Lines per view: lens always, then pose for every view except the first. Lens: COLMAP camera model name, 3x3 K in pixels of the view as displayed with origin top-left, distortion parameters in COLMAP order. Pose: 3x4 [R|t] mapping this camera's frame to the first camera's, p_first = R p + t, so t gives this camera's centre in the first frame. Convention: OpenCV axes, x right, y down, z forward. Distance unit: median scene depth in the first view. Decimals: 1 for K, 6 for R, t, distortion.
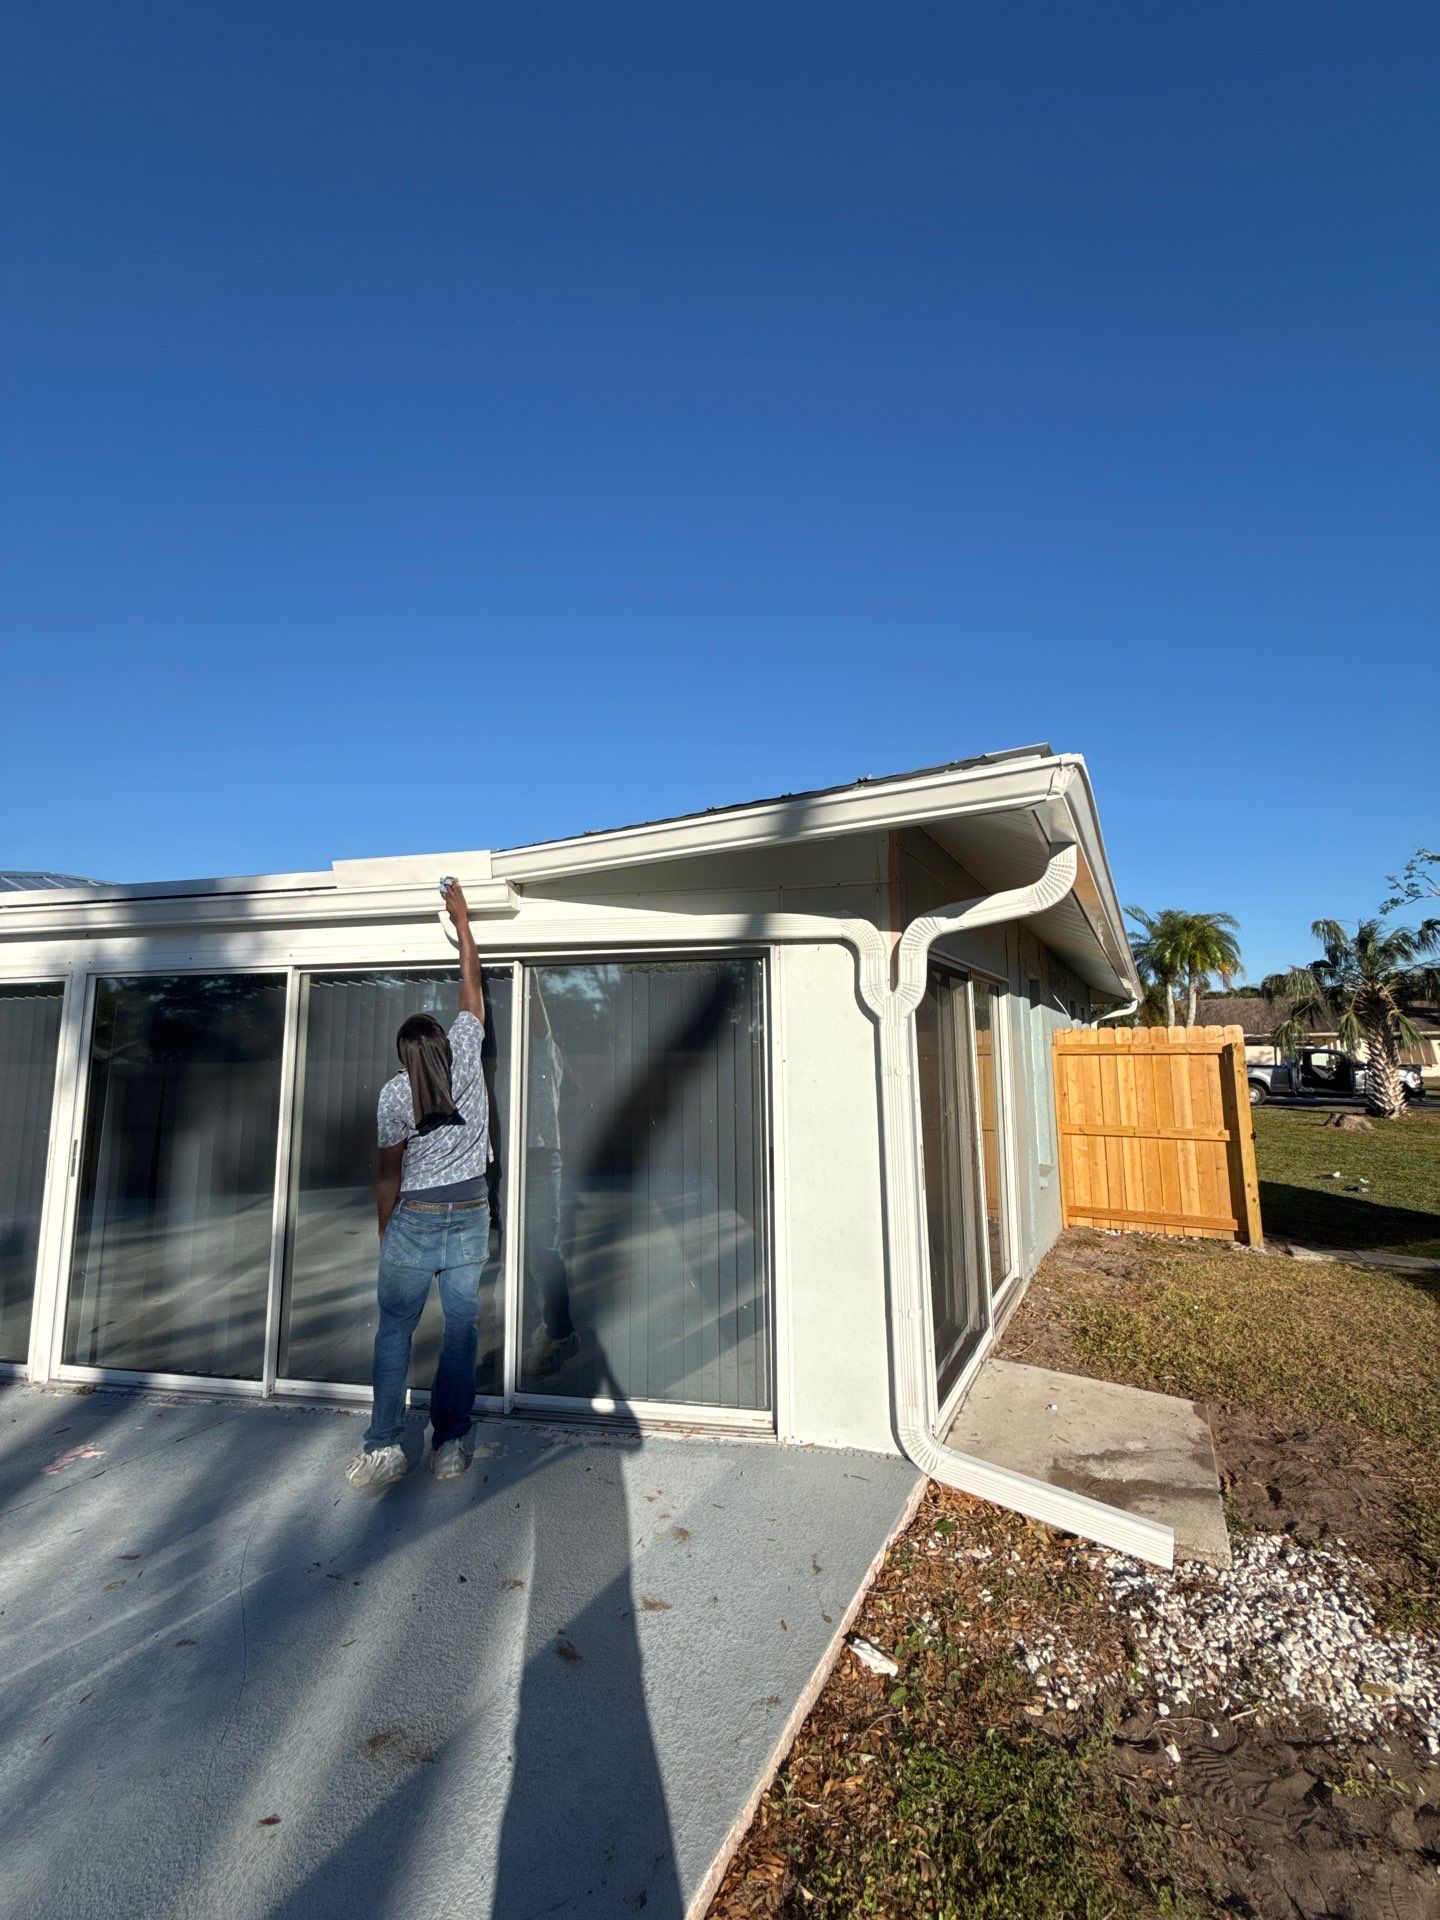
lens RADIAL K [[767.2, 0, 720.2], [0, 767.2, 956.8], [0, 0, 1]] dist [0.000801, 0.000054]
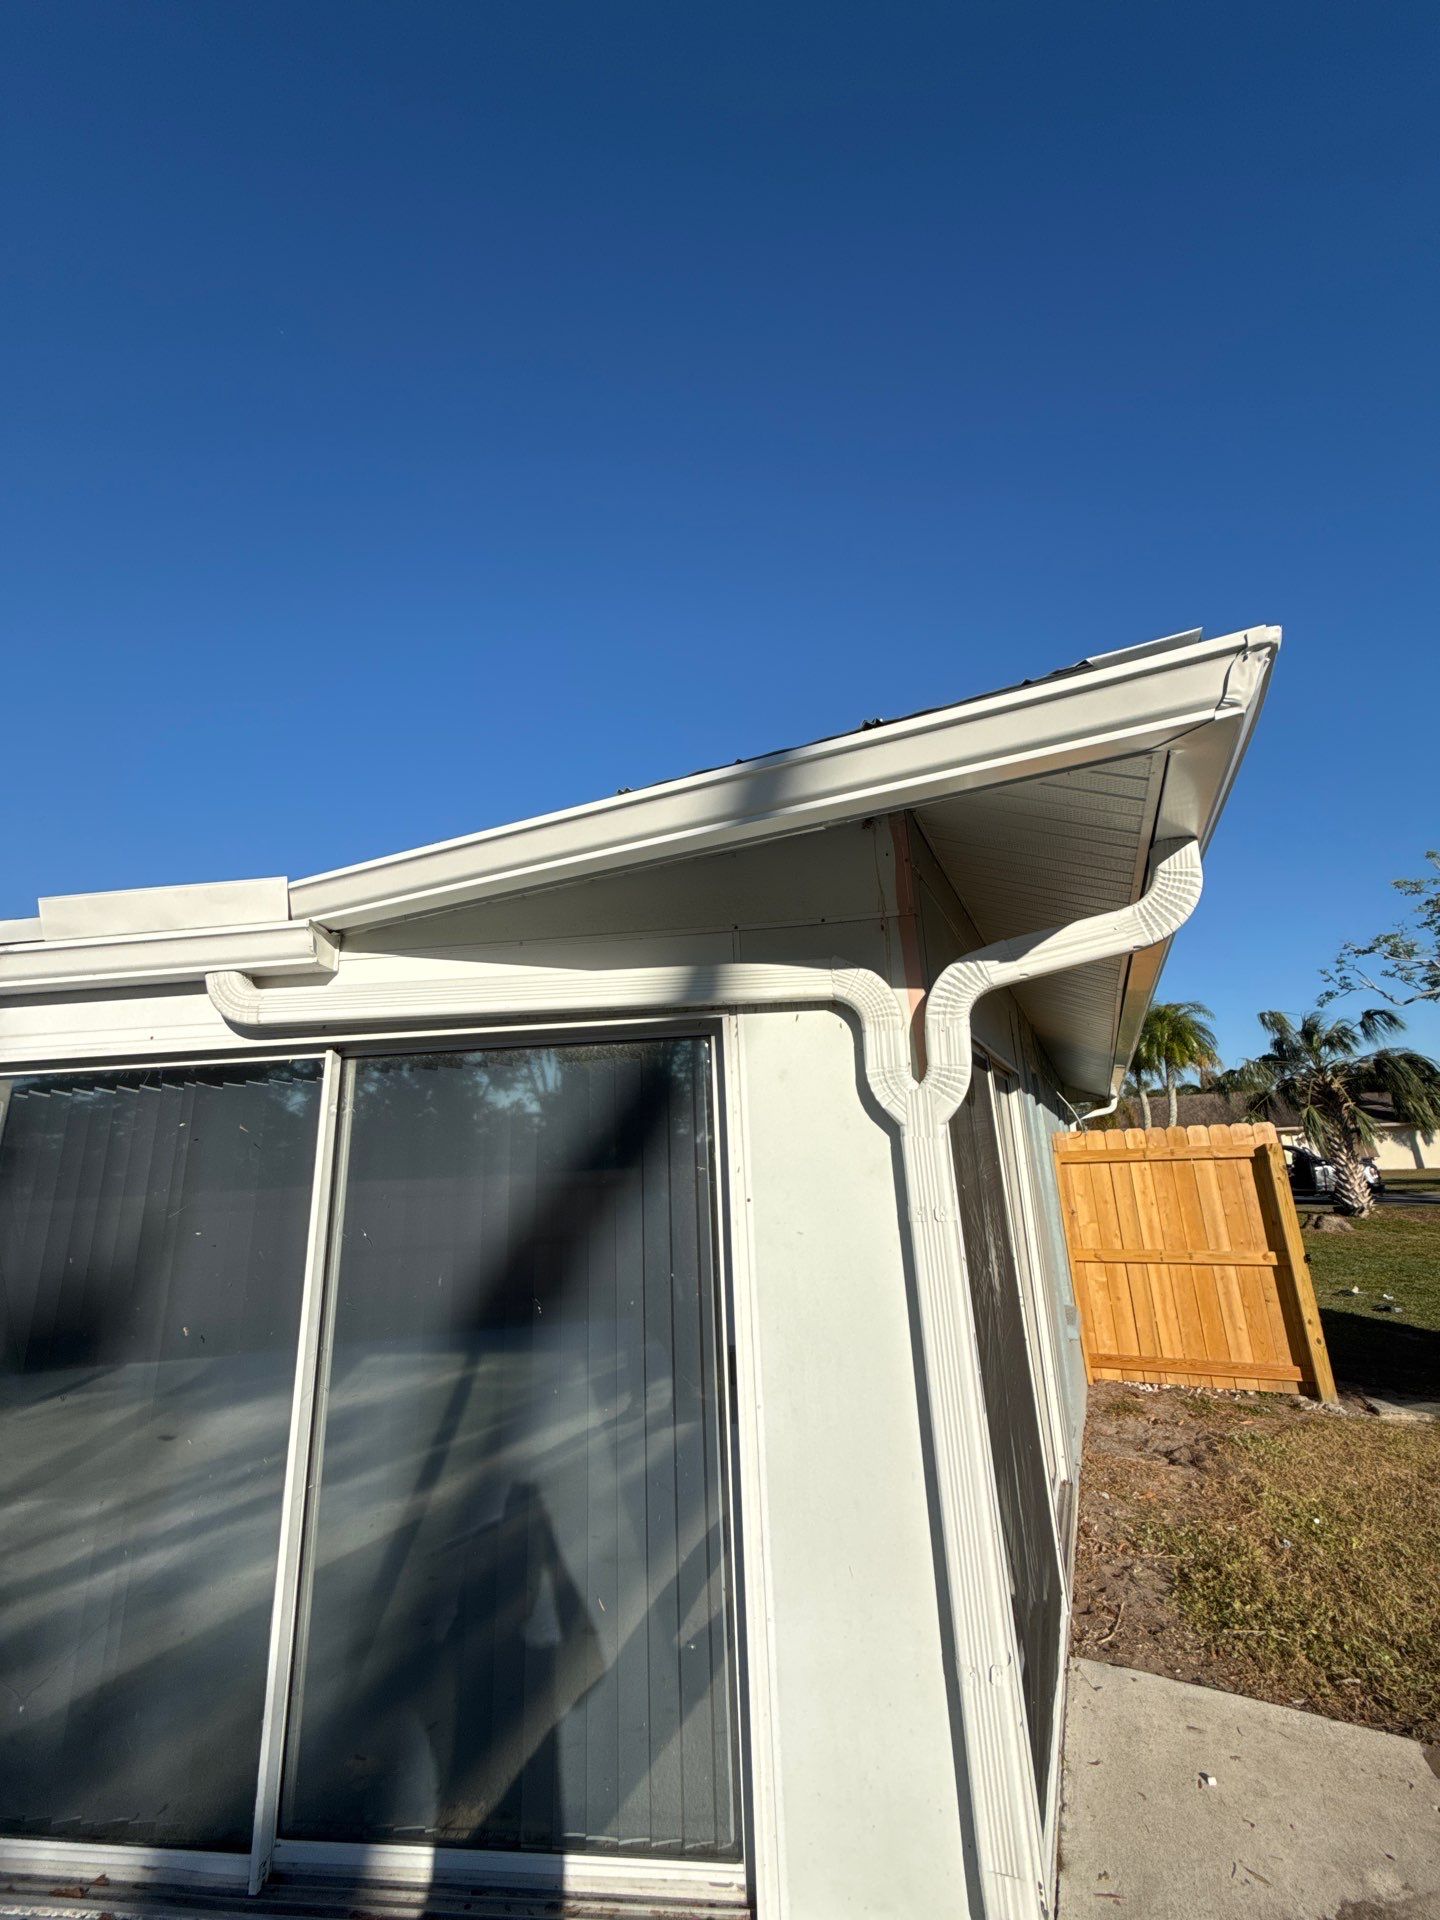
lens RADIAL K [[770.5, 0, 717.5], [0, 770.5, 959.3], [0, 0, 1]] dist [-0.000561, 0.000015]
pose [[0.997561, -0.011329, 0.068881, 0.008715], [0.020583, 0.990608, -0.135175, 0.013441], [-0.066702, 0.136263, 0.988425, 0.180407]]
